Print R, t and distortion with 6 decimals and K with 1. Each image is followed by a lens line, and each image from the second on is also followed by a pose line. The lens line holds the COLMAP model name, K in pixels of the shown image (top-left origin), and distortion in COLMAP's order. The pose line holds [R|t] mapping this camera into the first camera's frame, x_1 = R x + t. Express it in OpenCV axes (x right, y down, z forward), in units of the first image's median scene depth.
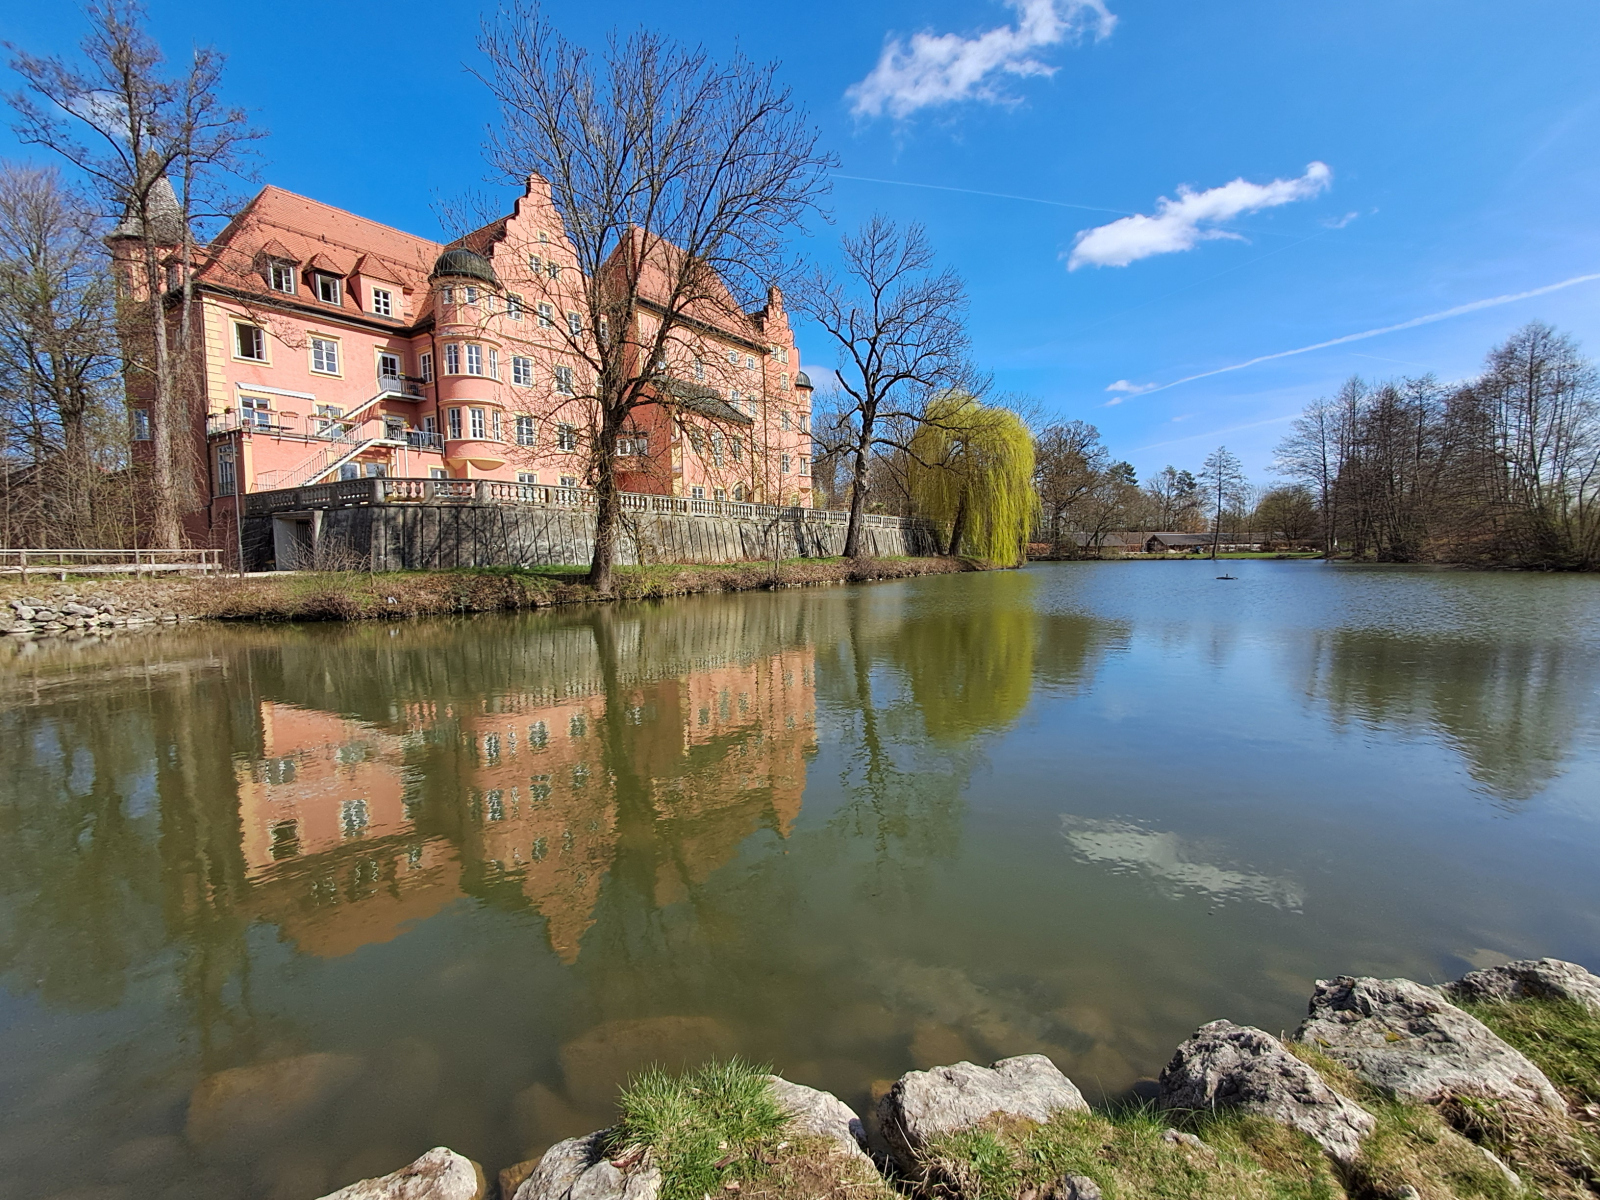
lens RADIAL K [[825.8, 0, 800.0], [0, 825.8, 600.0], [0, 0, 1]] dist [-0.003557, -0.001024]
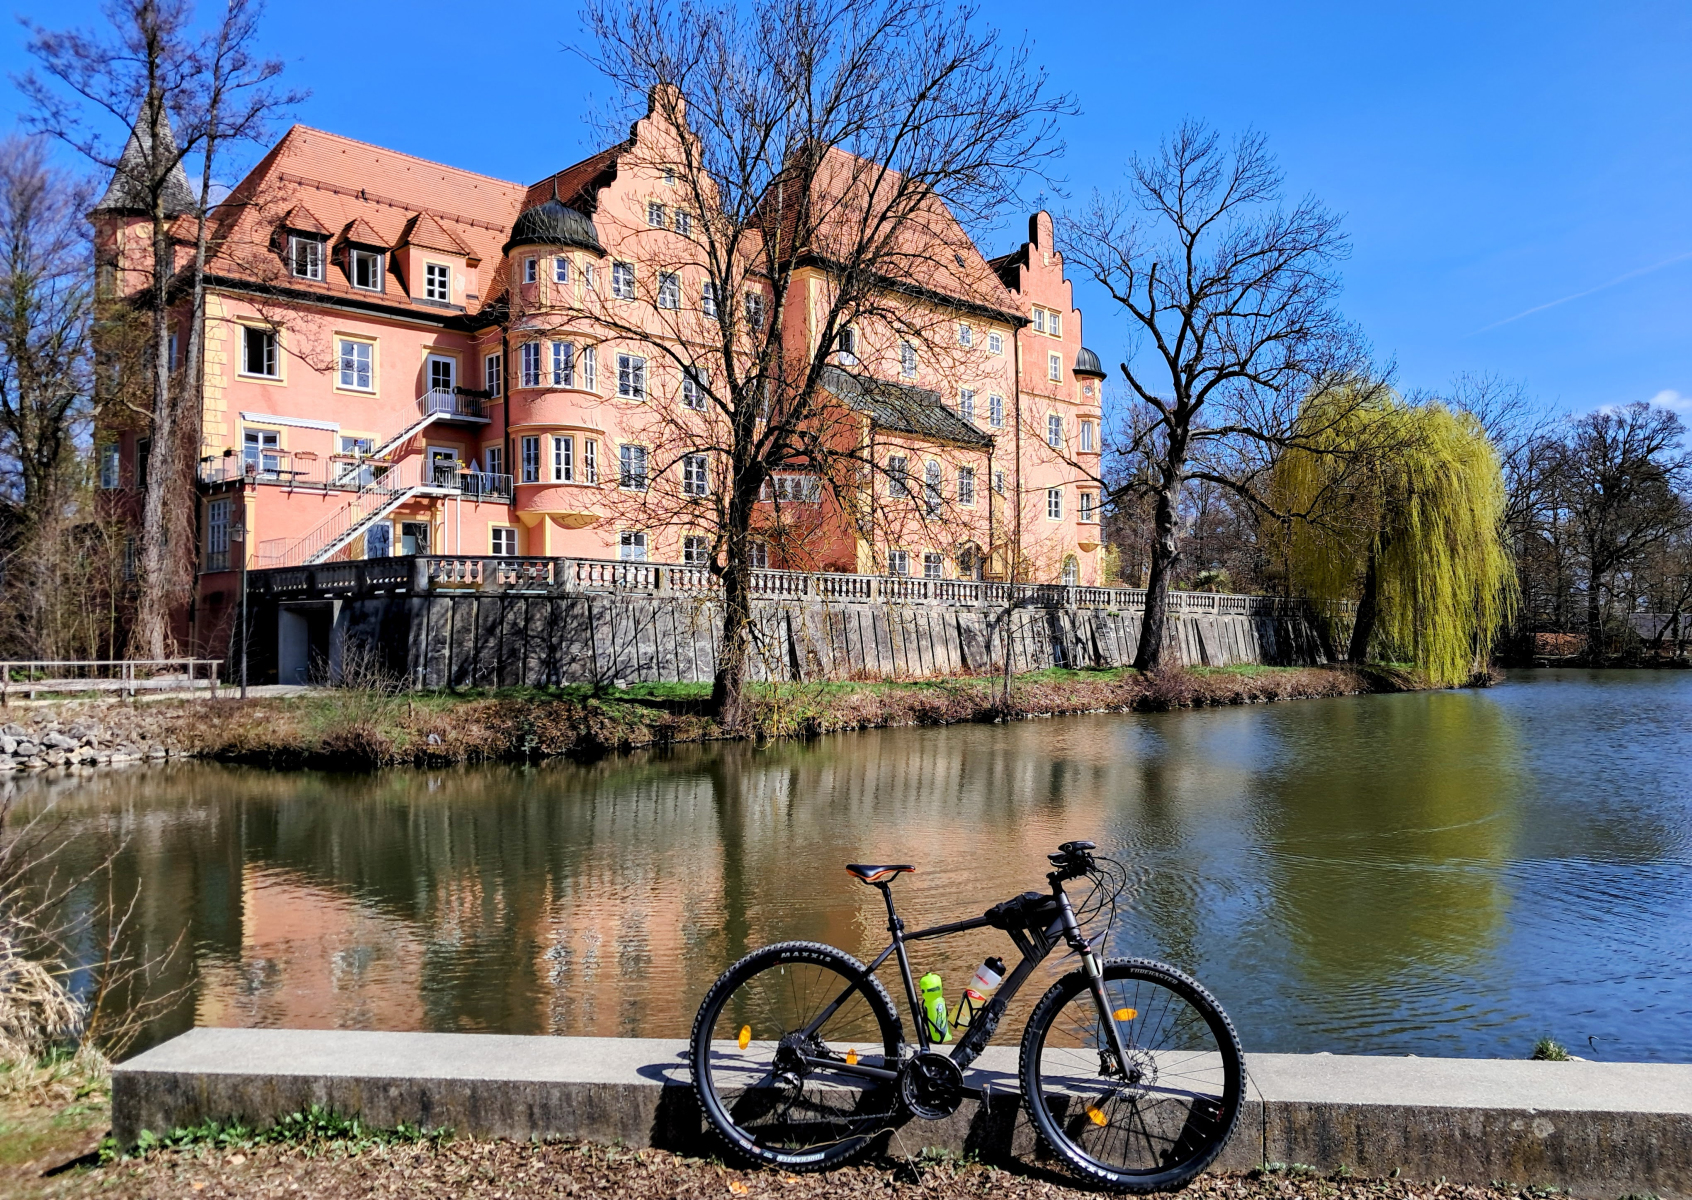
lens RADIAL K [[1460.6, 0, 848.5], [0, 1460.6, 551.9], [0, 0, 1]] dist [0.004355, -0.075197]
pose [[0.984625, 0.003766, -0.174643, 0.041177], [-0.024238, 0.993042, -0.115239, -0.011080], [0.172993, 0.117700, 0.977865, -0.099939]]
